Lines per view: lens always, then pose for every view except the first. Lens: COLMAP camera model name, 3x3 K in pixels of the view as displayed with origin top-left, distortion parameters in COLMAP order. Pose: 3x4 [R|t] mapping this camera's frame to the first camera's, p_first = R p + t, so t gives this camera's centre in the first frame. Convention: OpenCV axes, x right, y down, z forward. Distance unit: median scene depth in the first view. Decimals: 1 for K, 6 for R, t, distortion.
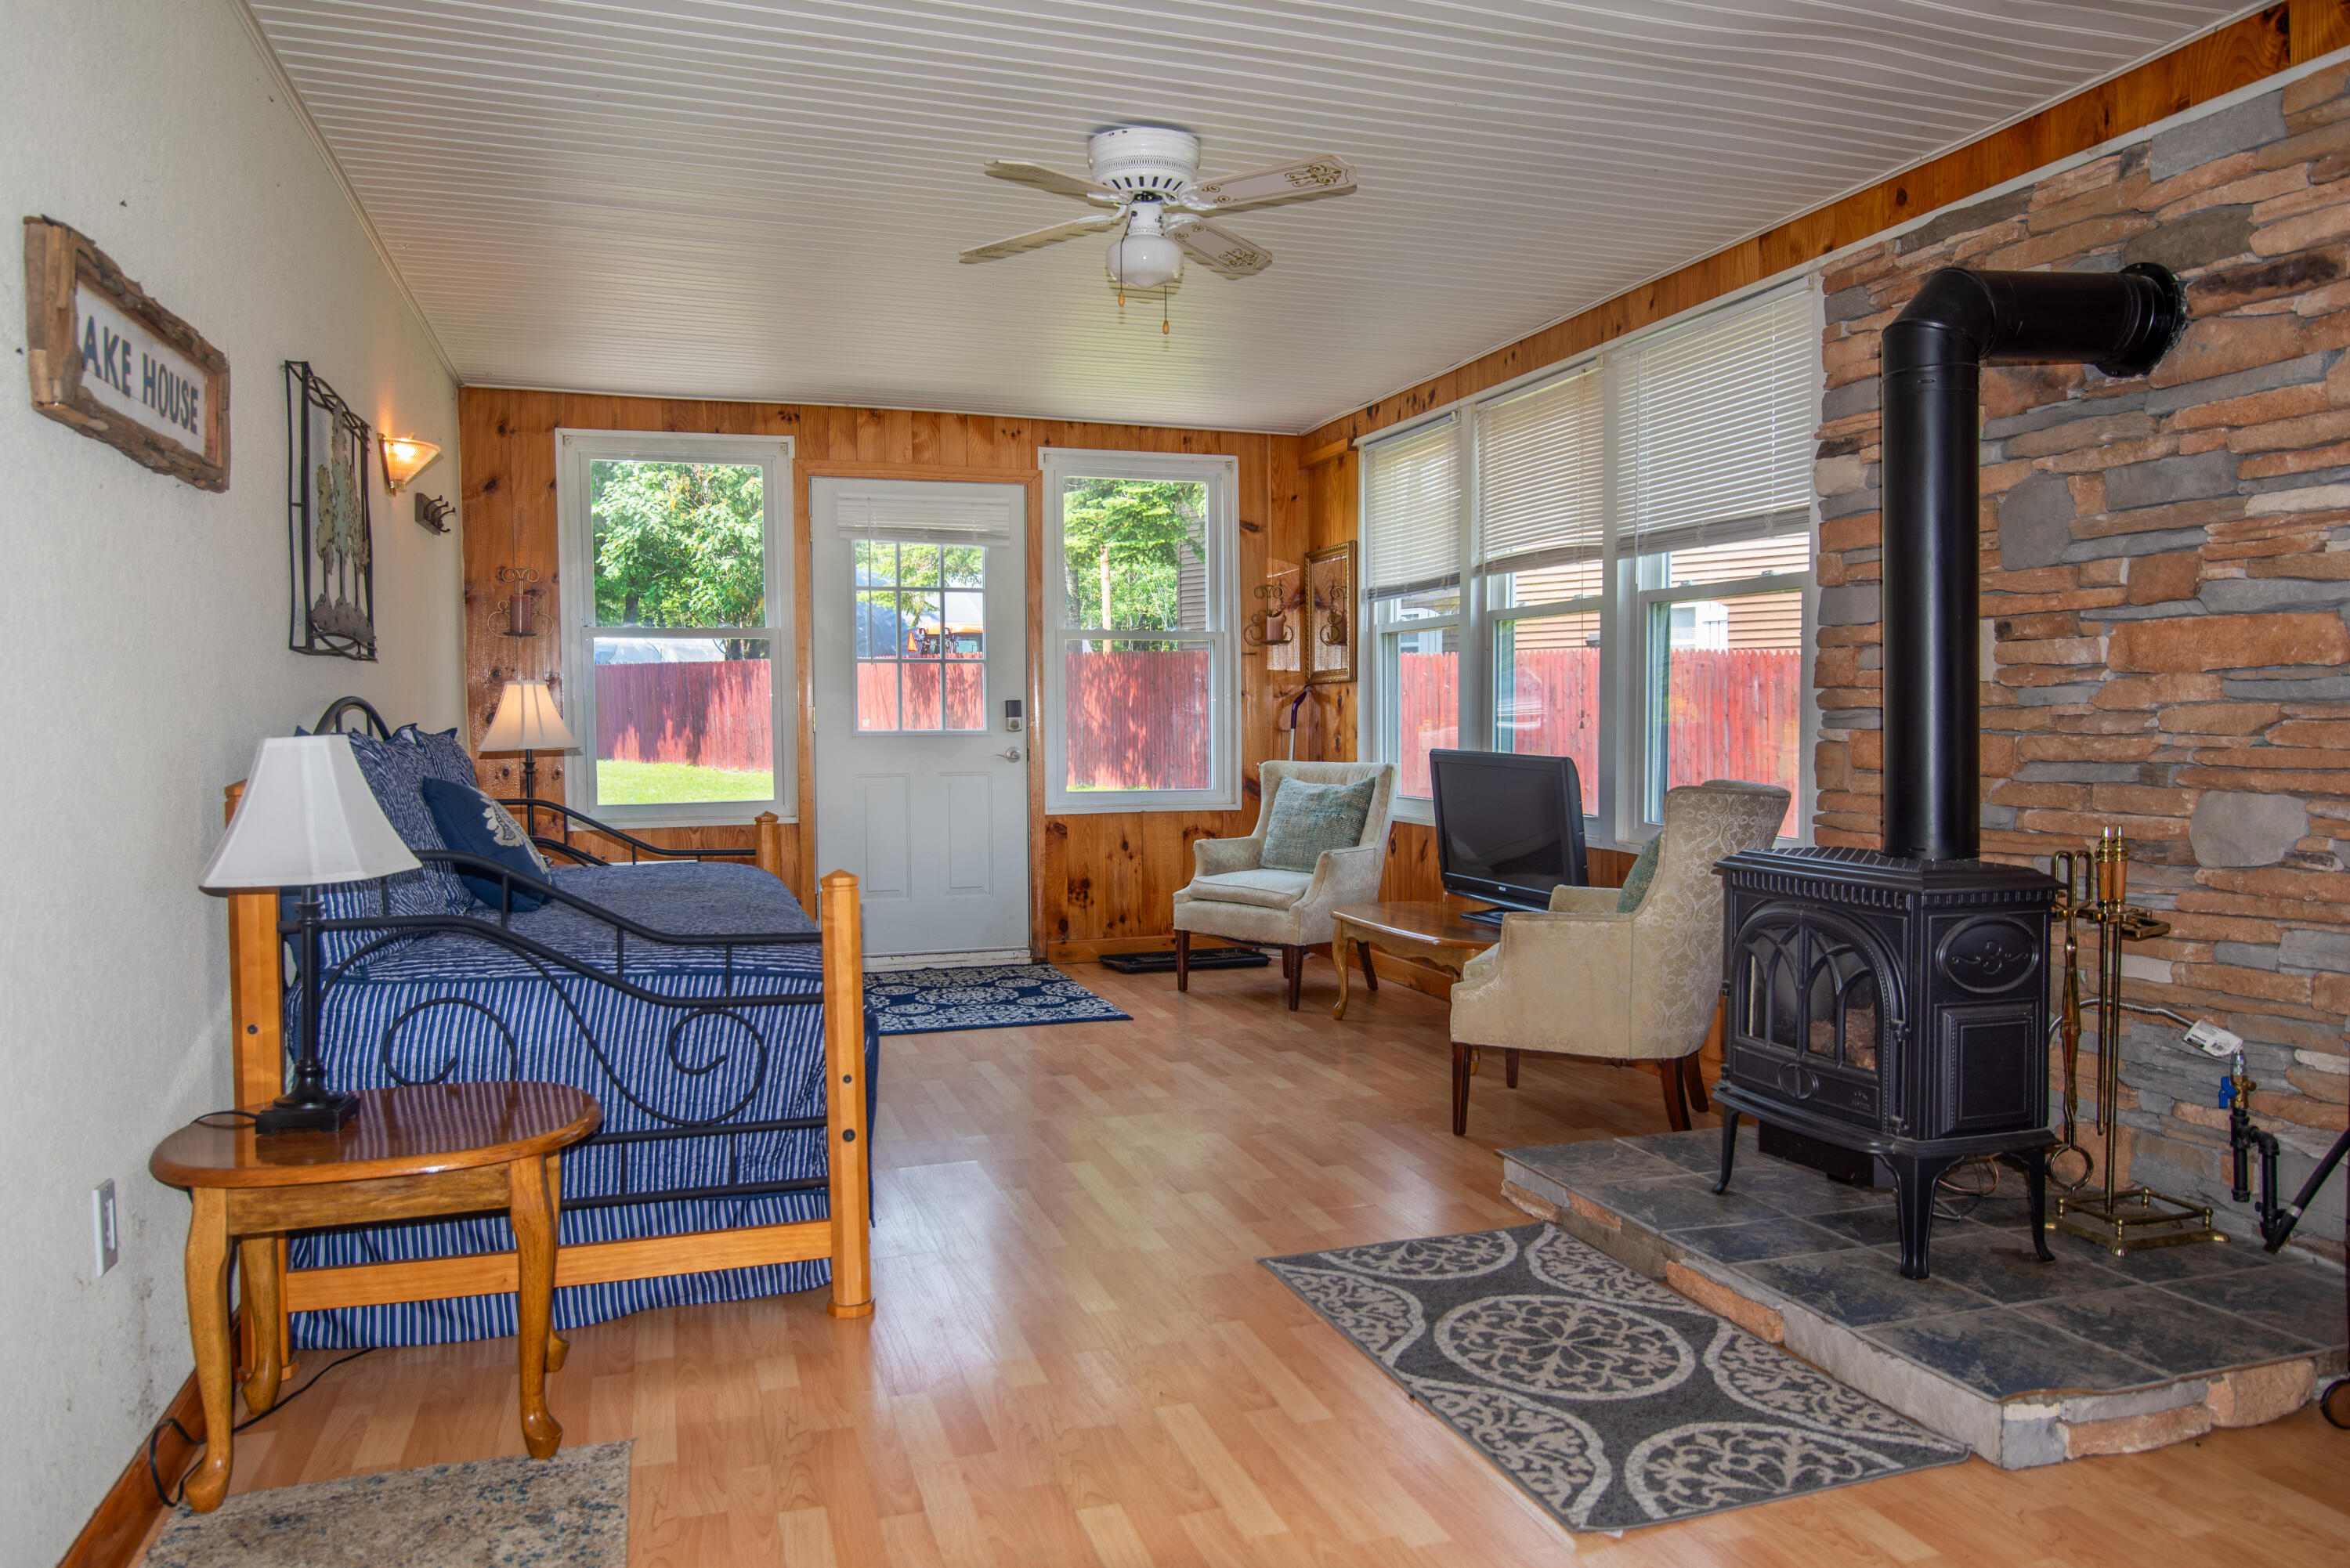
lens RADIAL K [[1572.8, 0, 1175.0], [0, 1572.8, 784.0], [0, 0, 1]] dist [0.000926, -0.000258]
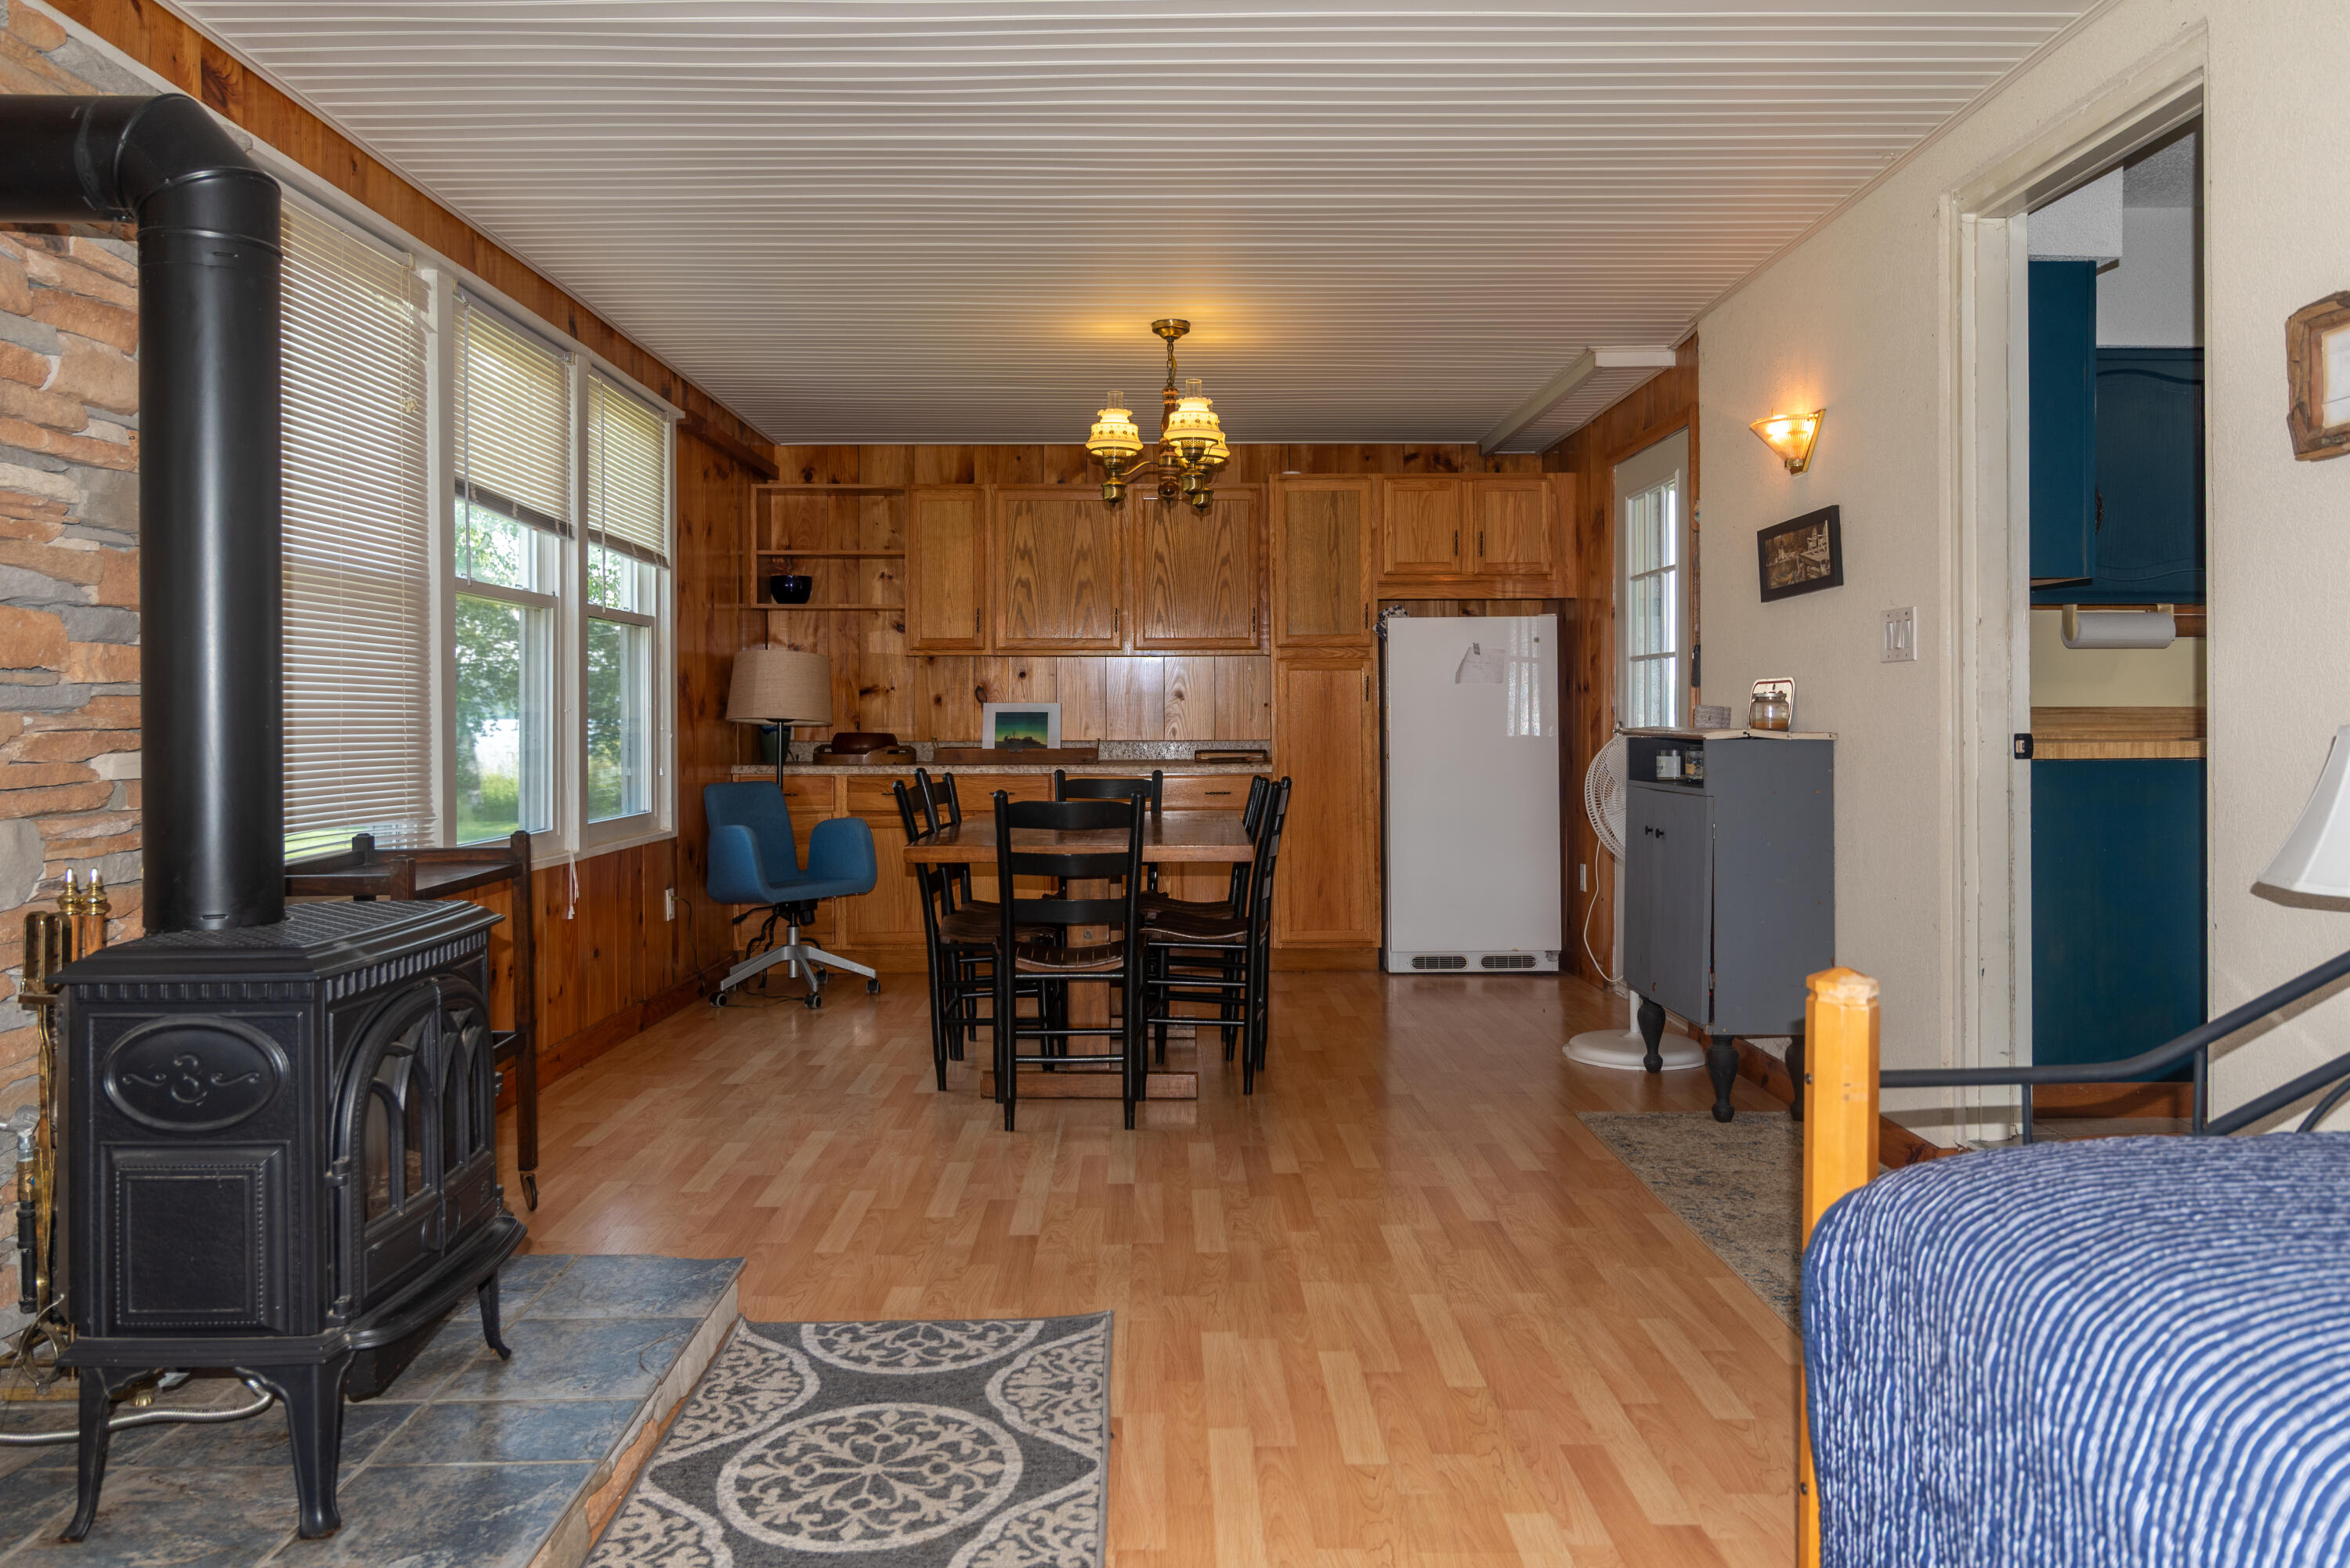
lens RADIAL K [[1572.8, 0, 1175.0], [0, 1572.8, 784.0], [0, 0, 1]] dist [0.000926, -0.000258]
pose [[-0.951405, -0.003848, 0.307919, -0.168736], [0.023599, 0.996070, 0.085364, -0.076300], [-0.307037, 0.088482, -0.947575, 1.794232]]
